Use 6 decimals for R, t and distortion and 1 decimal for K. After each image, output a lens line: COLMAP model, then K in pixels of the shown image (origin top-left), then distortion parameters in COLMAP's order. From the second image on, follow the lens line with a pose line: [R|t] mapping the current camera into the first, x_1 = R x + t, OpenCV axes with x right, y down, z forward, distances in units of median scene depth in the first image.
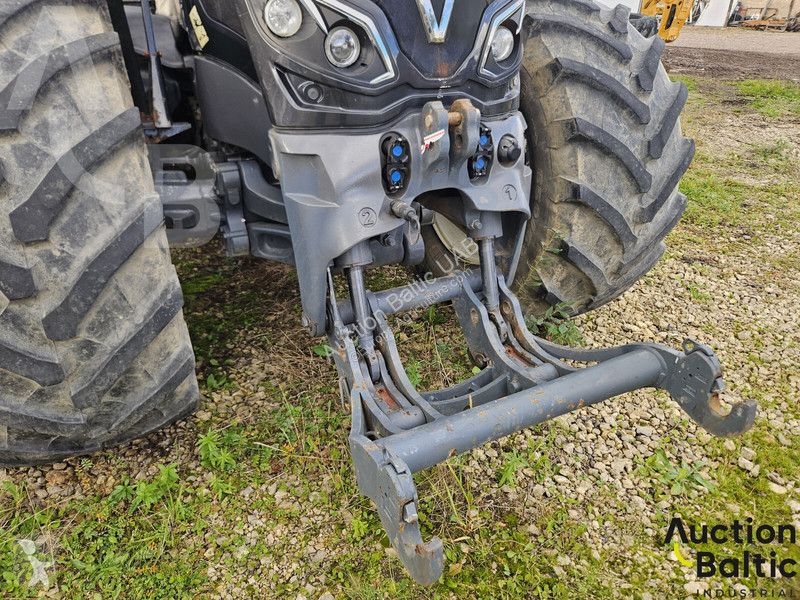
lens RADIAL K [[545.1, 0, 400.0], [0, 545.1, 300.0], [0, 0, 1]] dist [0.082768, -0.067483]
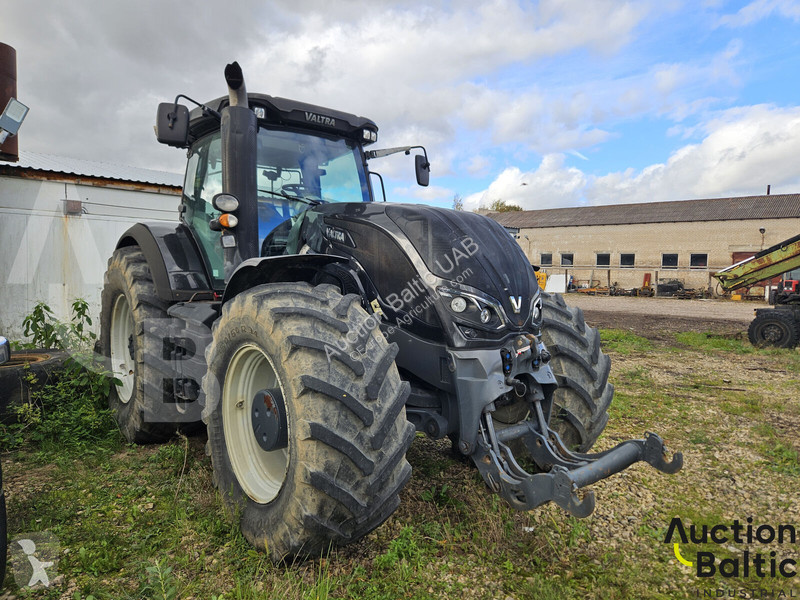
lens RADIAL K [[620.4, 0, 399.2], [0, 620.4, 276.4], [0, 0, 1]] dist [0.083881, -0.000775]
pose [[0.969176, -0.003027, 0.246350, -1.030153], [0.115734, 0.888322, -0.444399, 0.508620], [-0.217493, 0.459212, 0.861291, -1.223835]]
